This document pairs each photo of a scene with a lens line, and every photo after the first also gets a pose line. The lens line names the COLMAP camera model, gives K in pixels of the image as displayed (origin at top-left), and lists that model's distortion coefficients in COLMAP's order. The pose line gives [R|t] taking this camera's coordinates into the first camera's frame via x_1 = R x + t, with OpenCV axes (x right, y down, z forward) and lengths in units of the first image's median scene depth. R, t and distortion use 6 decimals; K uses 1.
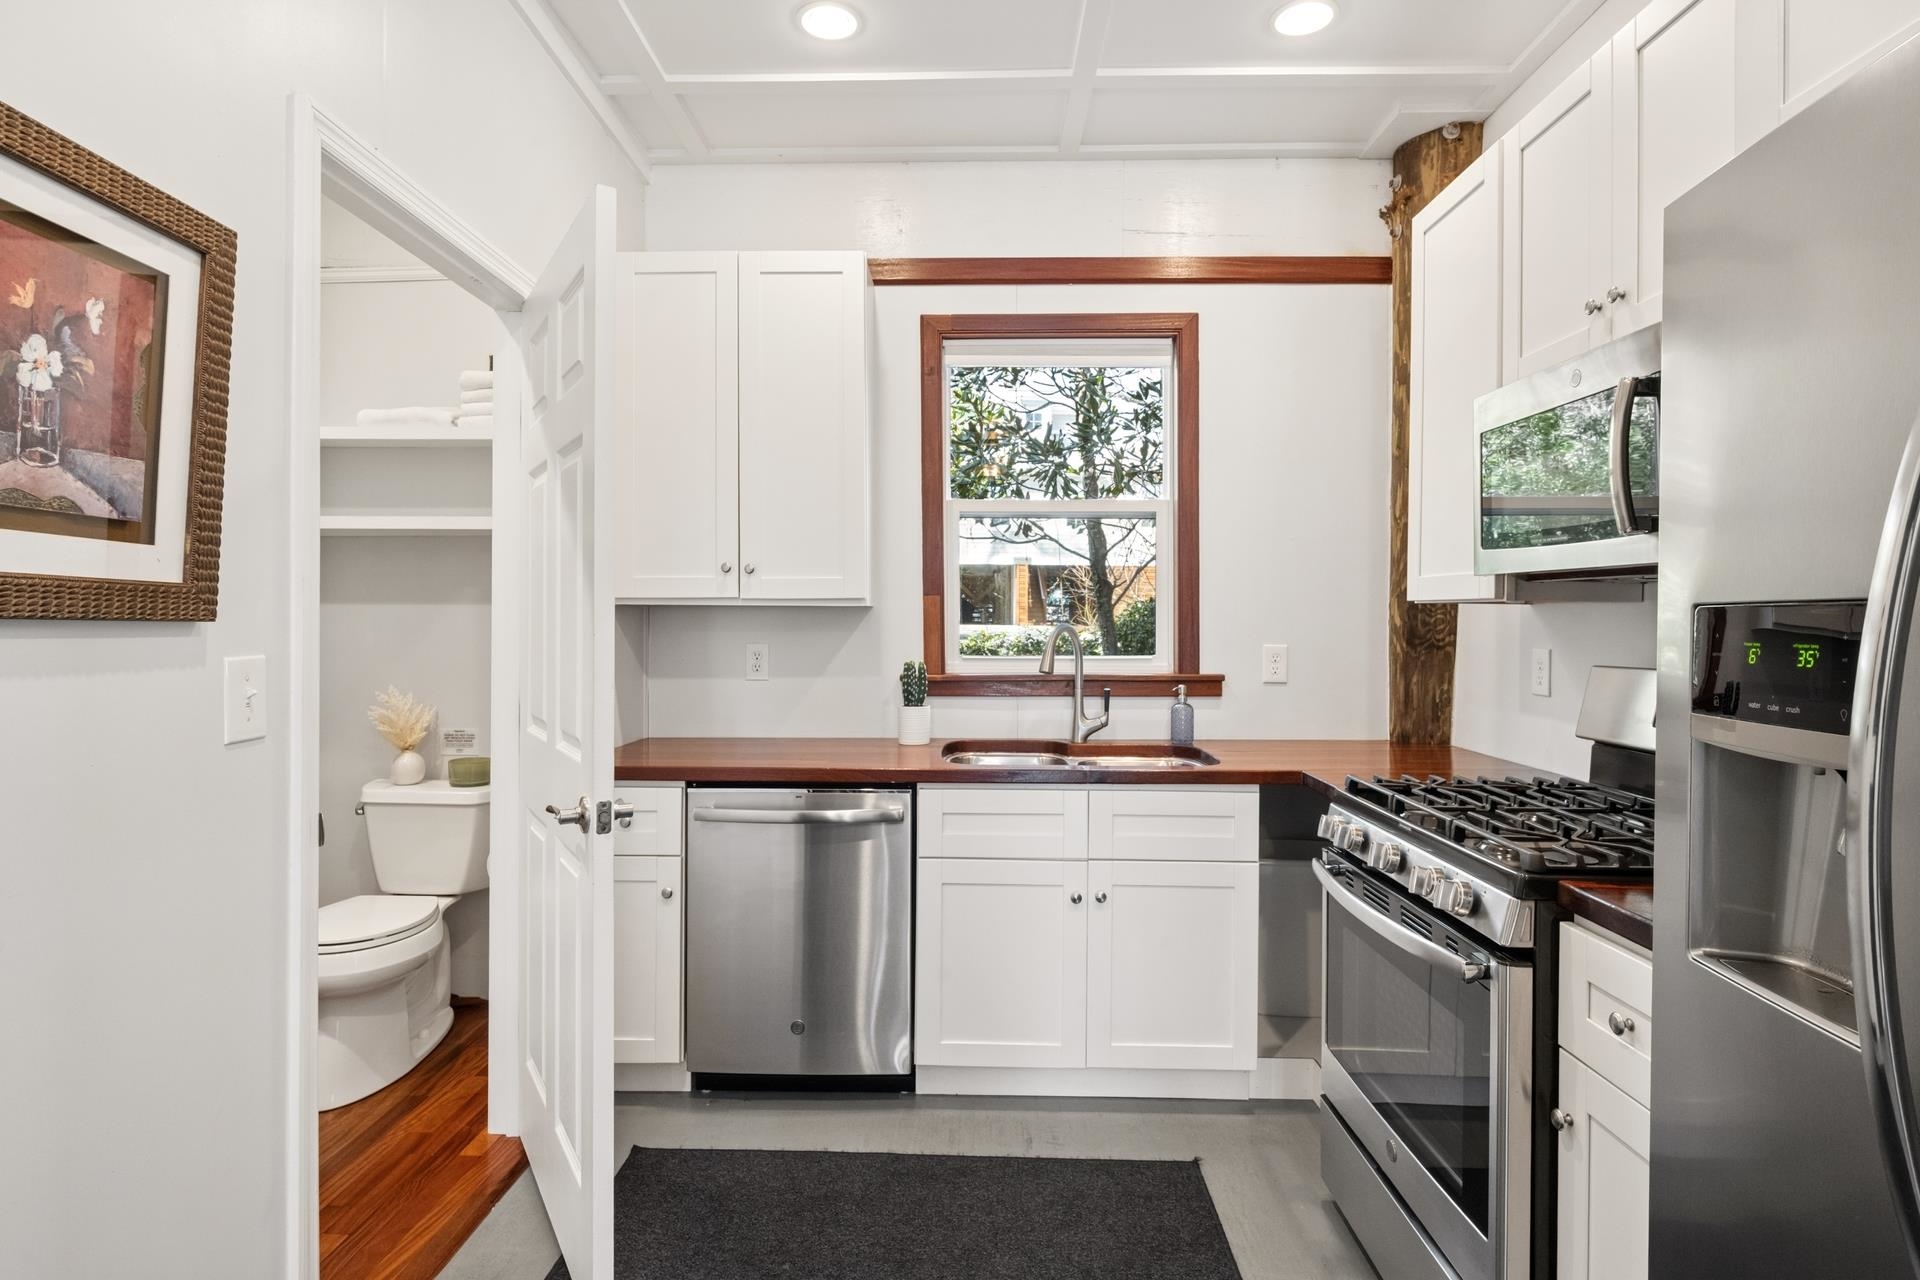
lens RADIAL K [[976.8, 0, 958.4], [0, 976.8, 624.1], [0, 0, 1]] dist [-0.001564, -0.000131]
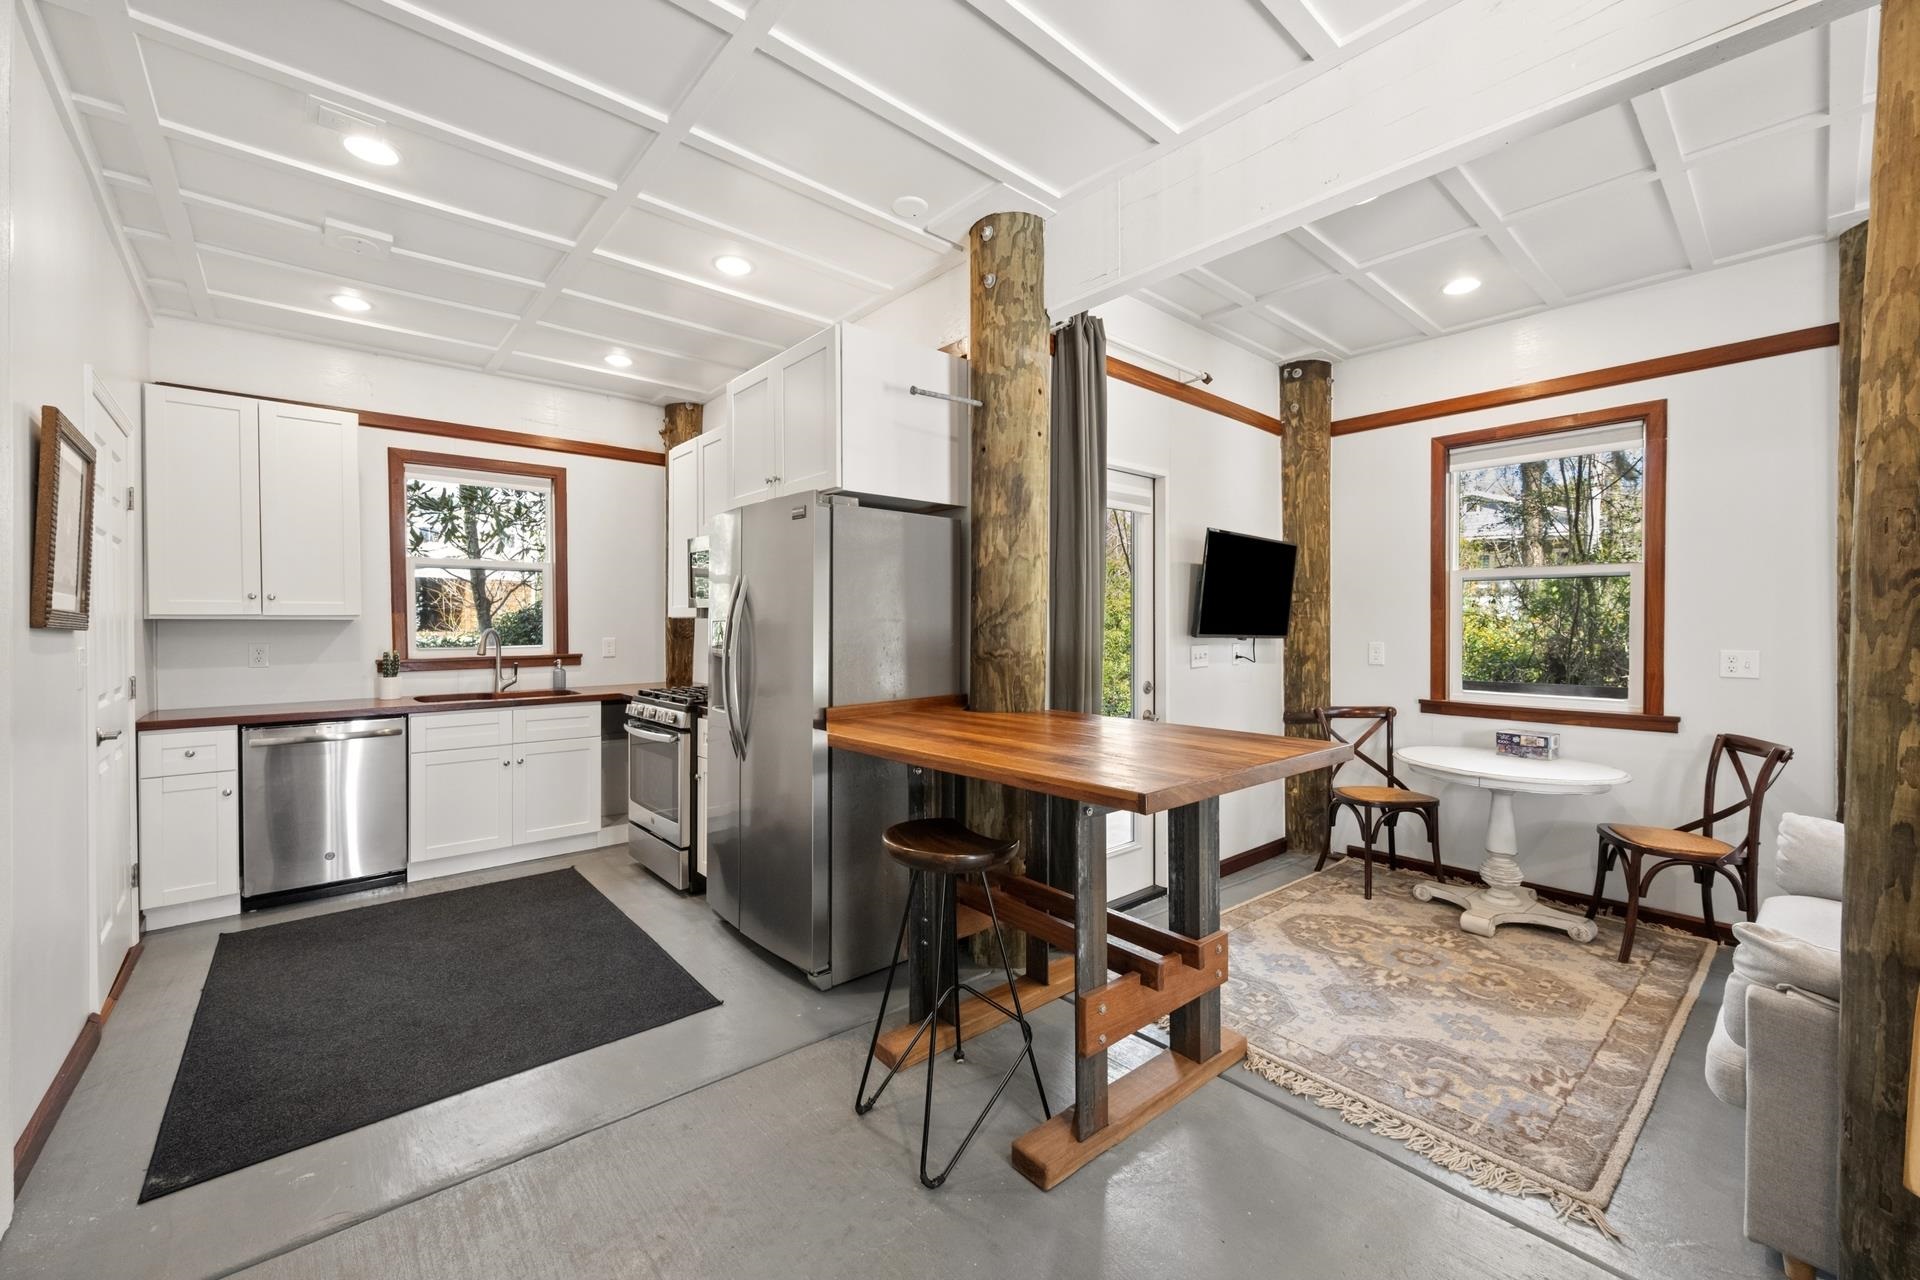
lens RADIAL K [[782.9, 0, 968.2], [0, 782.9, 625.8], [0, 0, 1]] dist [-0.001685, -0.000128]
pose [[0.741302, -0.006784, 0.671137, -0.215240], [0.008580, 0.999963, 0.000630, 0.000719], [-0.671116, 0.005291, 0.741333, -0.713314]]
